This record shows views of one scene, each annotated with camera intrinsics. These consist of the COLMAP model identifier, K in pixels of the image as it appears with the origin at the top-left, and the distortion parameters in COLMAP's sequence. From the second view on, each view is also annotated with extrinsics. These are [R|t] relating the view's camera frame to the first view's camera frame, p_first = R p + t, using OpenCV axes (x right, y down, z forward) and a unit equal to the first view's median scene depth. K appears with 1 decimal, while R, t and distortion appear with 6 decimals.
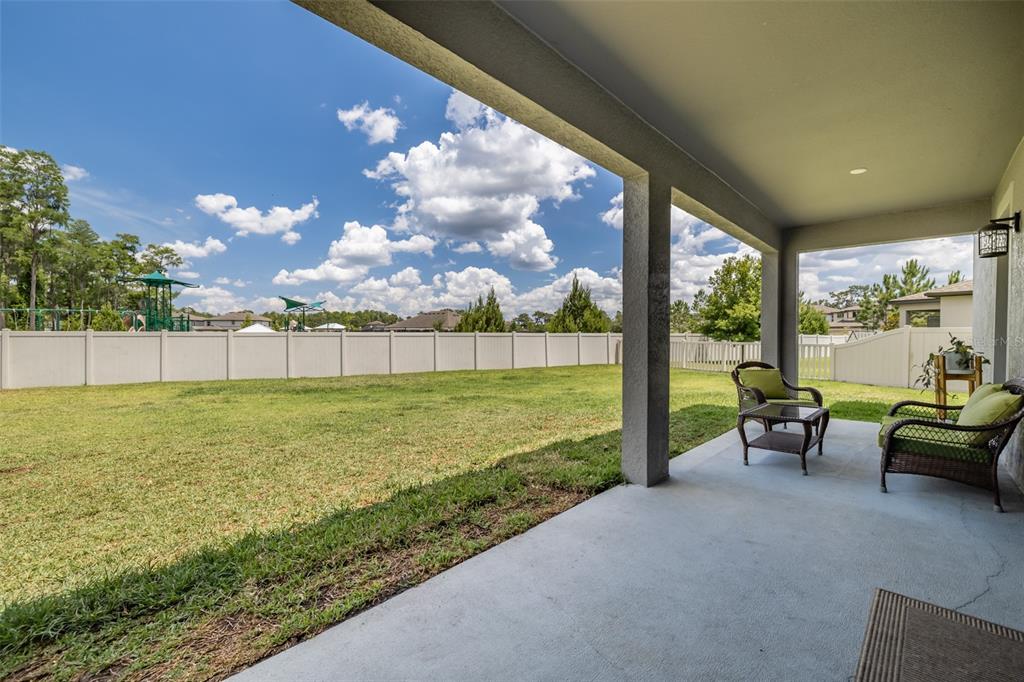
lens RADIAL K [[438.6, 0, 512.0], [0, 438.6, 341.0], [0, 0, 1]] dist [-0.000926, -0.000367]
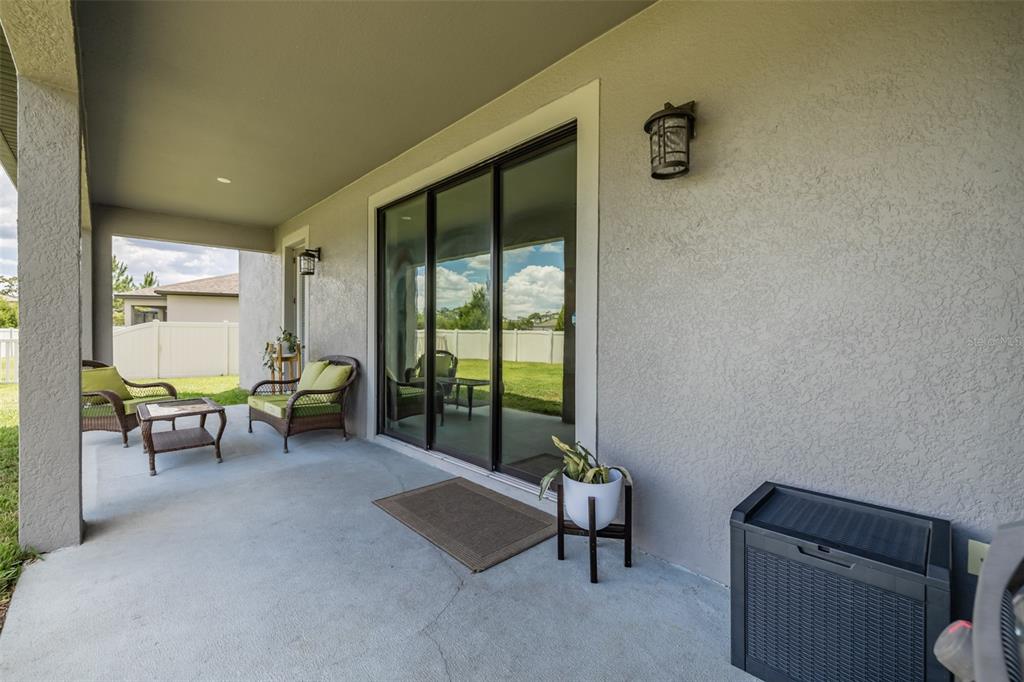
lens RADIAL K [[434.2, 0, 509.9], [0, 434.2, 336.6], [0, 0, 1]] dist [0.000073, 0.000324]
pose [[0.049903, -0.014708, 0.998646, -0.317489], [0.011318, 0.999836, 0.014160, 0.001025], [-0.998690, 0.010596, 0.050061, 0.259874]]
